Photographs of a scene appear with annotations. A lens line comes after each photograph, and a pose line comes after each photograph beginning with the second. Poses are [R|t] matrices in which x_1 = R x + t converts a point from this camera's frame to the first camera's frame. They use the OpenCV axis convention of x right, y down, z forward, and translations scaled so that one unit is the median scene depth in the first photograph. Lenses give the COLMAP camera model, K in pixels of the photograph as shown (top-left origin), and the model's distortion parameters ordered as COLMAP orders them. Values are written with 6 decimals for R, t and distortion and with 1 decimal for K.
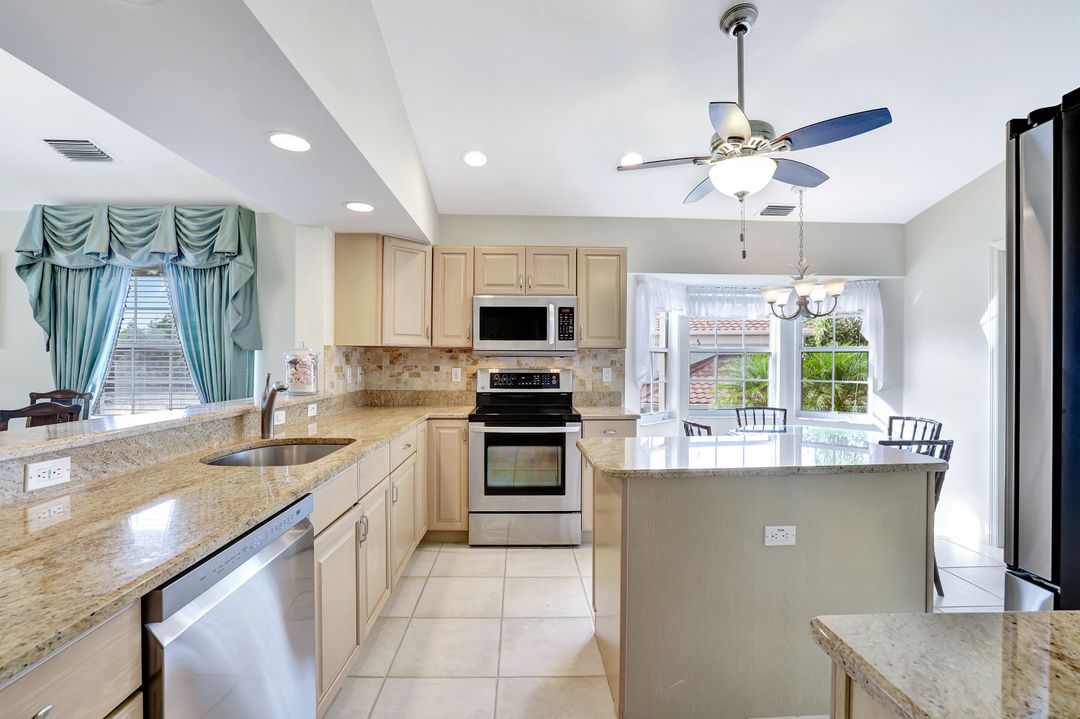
lens RADIAL K [[479.1, 0, 543.0], [0, 479.1, 360.9], [0, 0, 1]] dist [-0.032098, 0.019209]
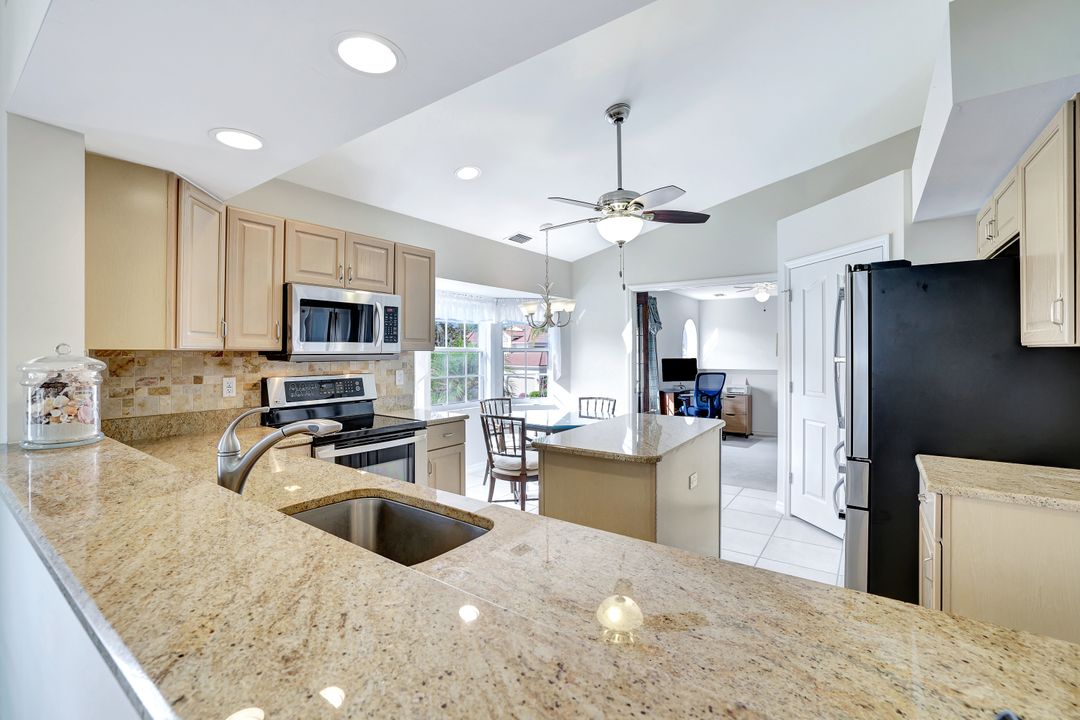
lens RADIAL K [[471.8, 0, 536.4], [0, 471.8, 351.0], [0, 0, 1]] dist [-0.051189, 0.022466]
pose [[0.625190, -0.002812, 0.780467, -0.473925], [0.004046, 0.999992, 0.000361, -0.025967], [-0.780462, 0.002932, 0.625196, 0.216256]]
